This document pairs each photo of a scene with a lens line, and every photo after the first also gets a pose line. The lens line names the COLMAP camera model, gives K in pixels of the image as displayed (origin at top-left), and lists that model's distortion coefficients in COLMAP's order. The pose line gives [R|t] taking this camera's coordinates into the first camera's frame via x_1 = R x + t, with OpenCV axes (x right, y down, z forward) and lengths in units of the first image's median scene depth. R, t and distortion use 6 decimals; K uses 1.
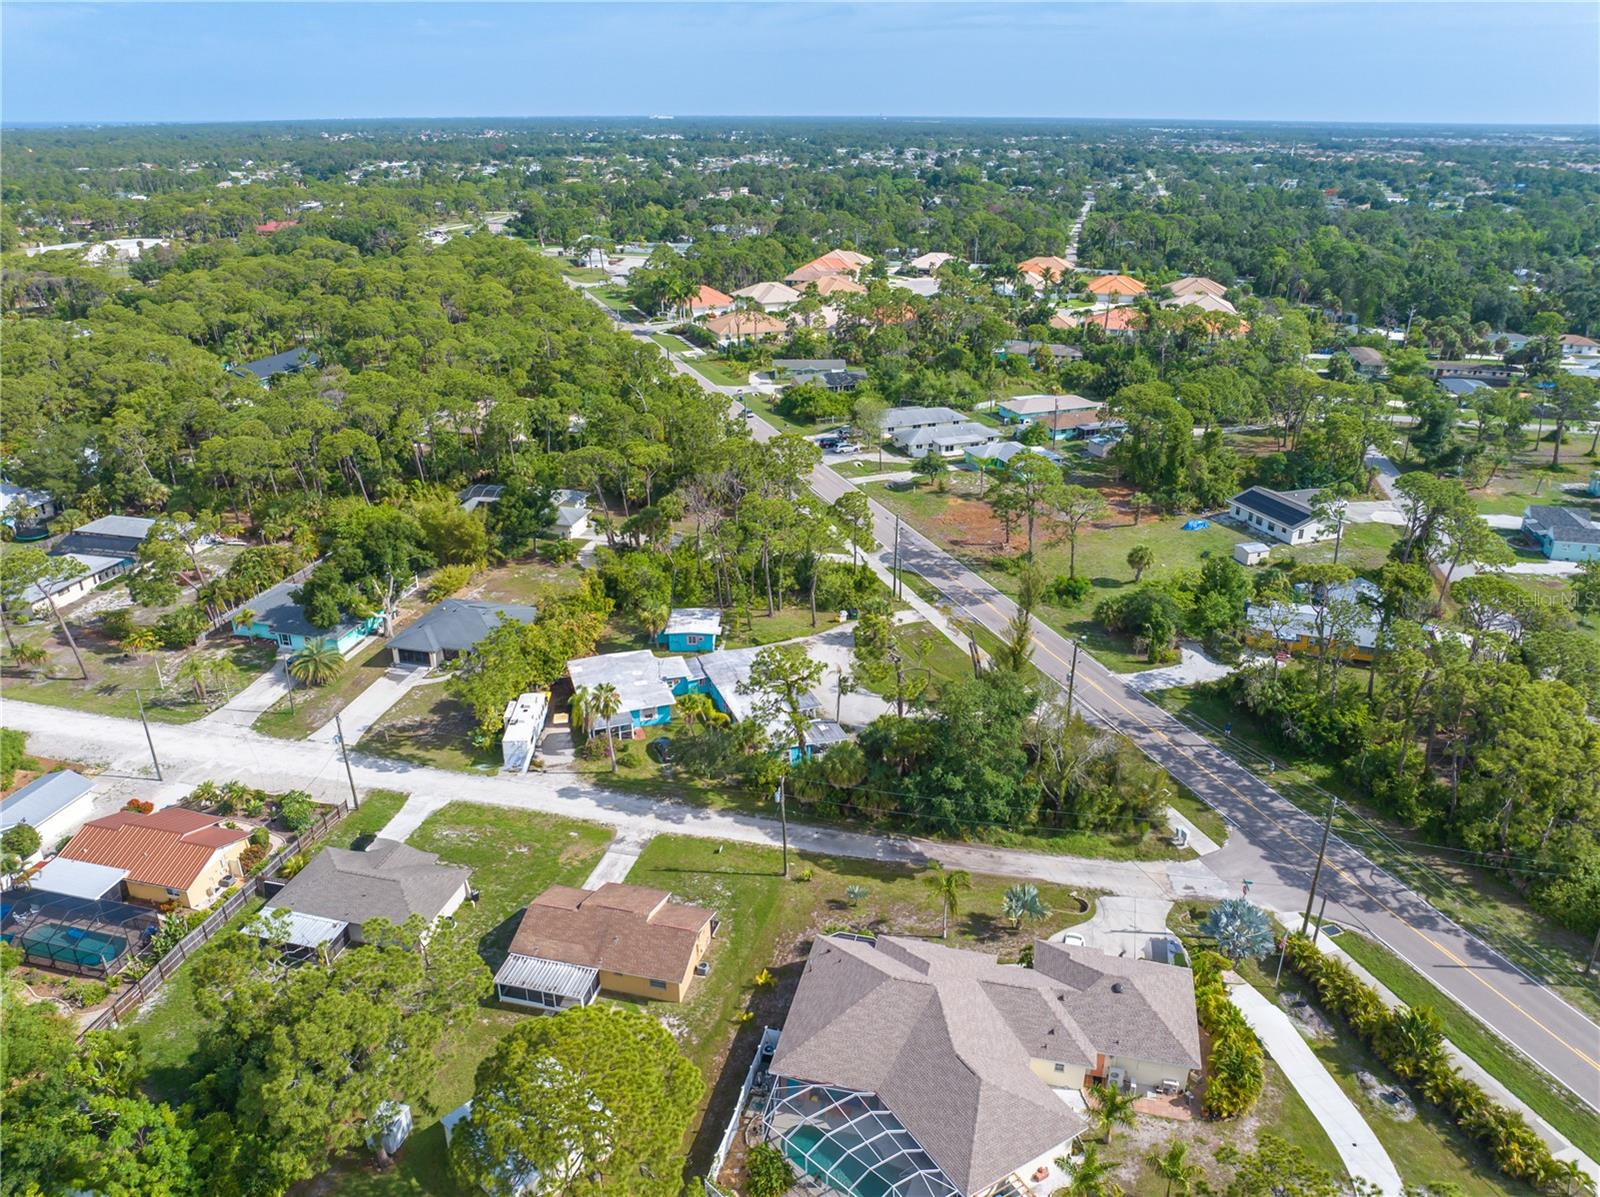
lens RADIAL K [[1129.4, 0, 804.2], [0, 1129.4, 594.9], [0, 0, 1]] dist [-0.032327, -0.005010]
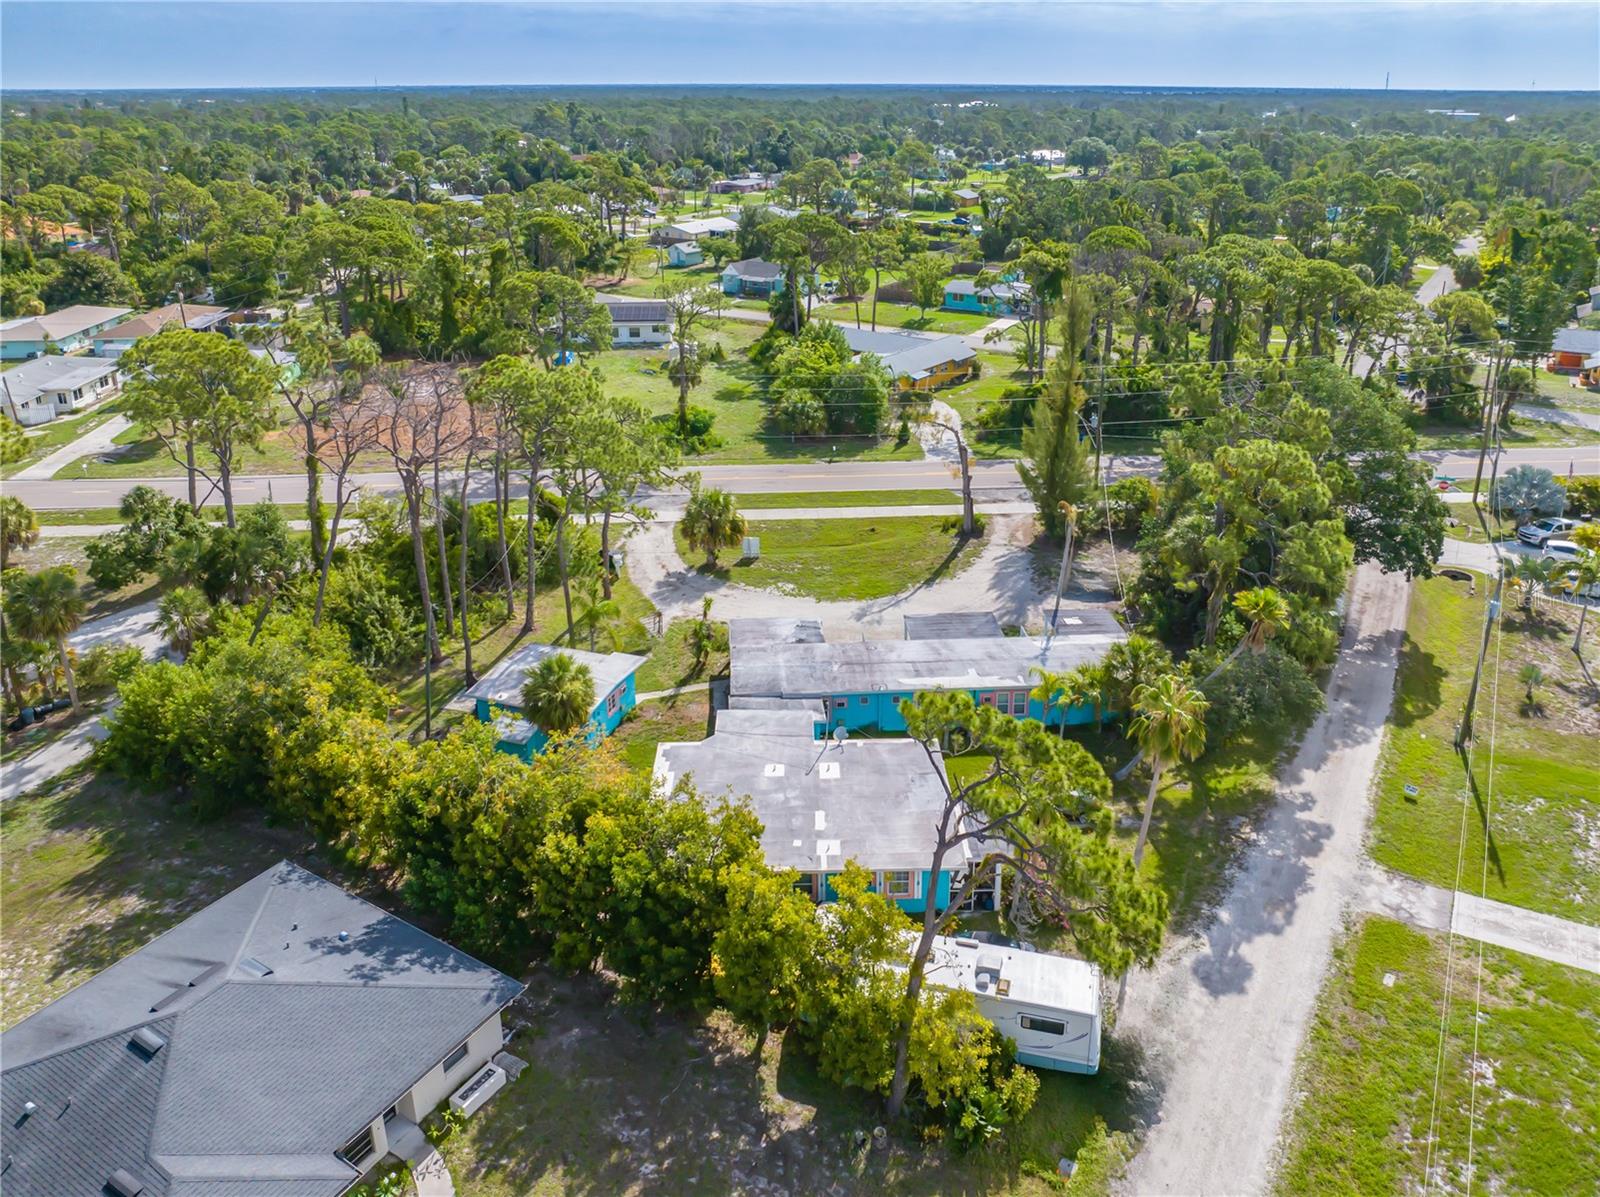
lens RADIAL K [[1146.7, 0, 817.5], [0, 1146.7, 528.2], [0, 0, 1]] dist [-0.043410, -0.003312]
pose [[0.298061, -0.350220, 0.887978, -0.513628], [0.378039, 0.897507, 0.227085, -0.104849], [-0.876497, 0.268005, 0.399908, 0.851878]]
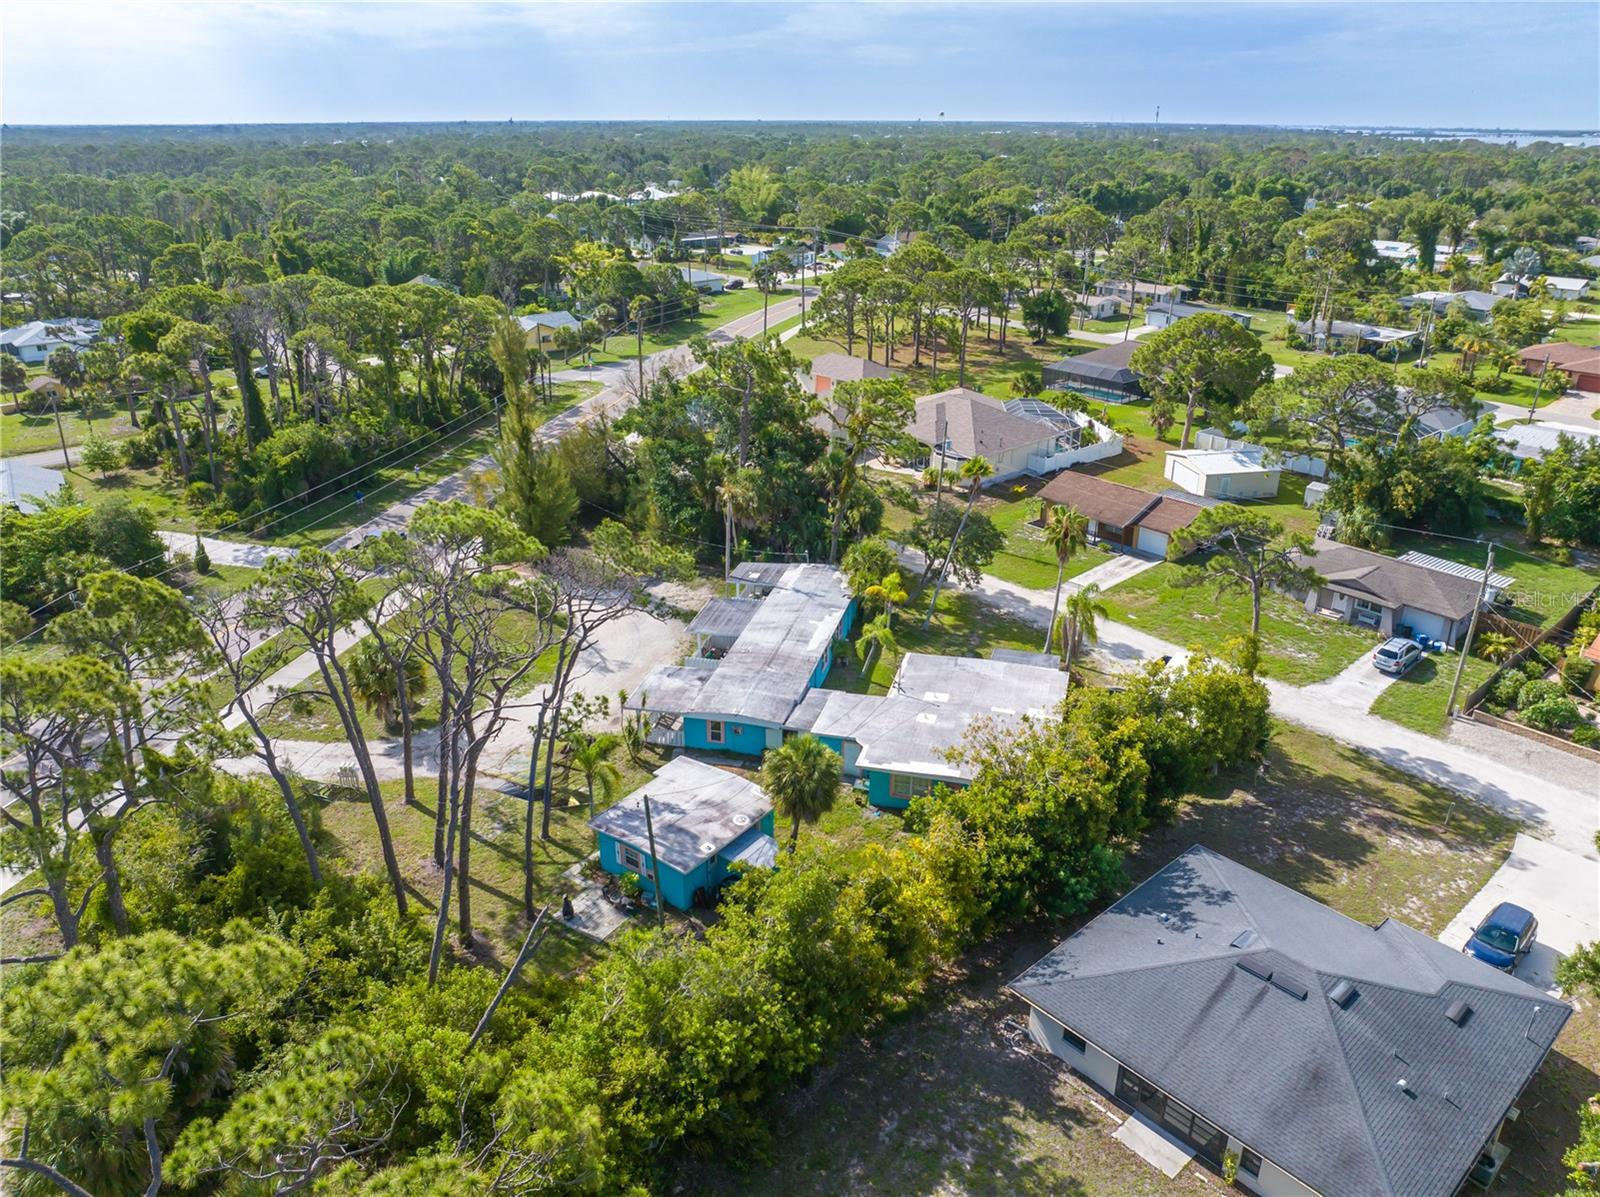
lens RADIAL K [[1113.7, 0, 805.3], [0, 1113.7, 602.3], [0, 0, 1]] dist [-0.034434, -0.001403]
pose [[-0.820586, -0.233311, 0.521733, -0.366914], [0.221882, 0.711226, 0.667028, -0.318522], [-0.526695, 0.663117, -0.531854, 1.335754]]
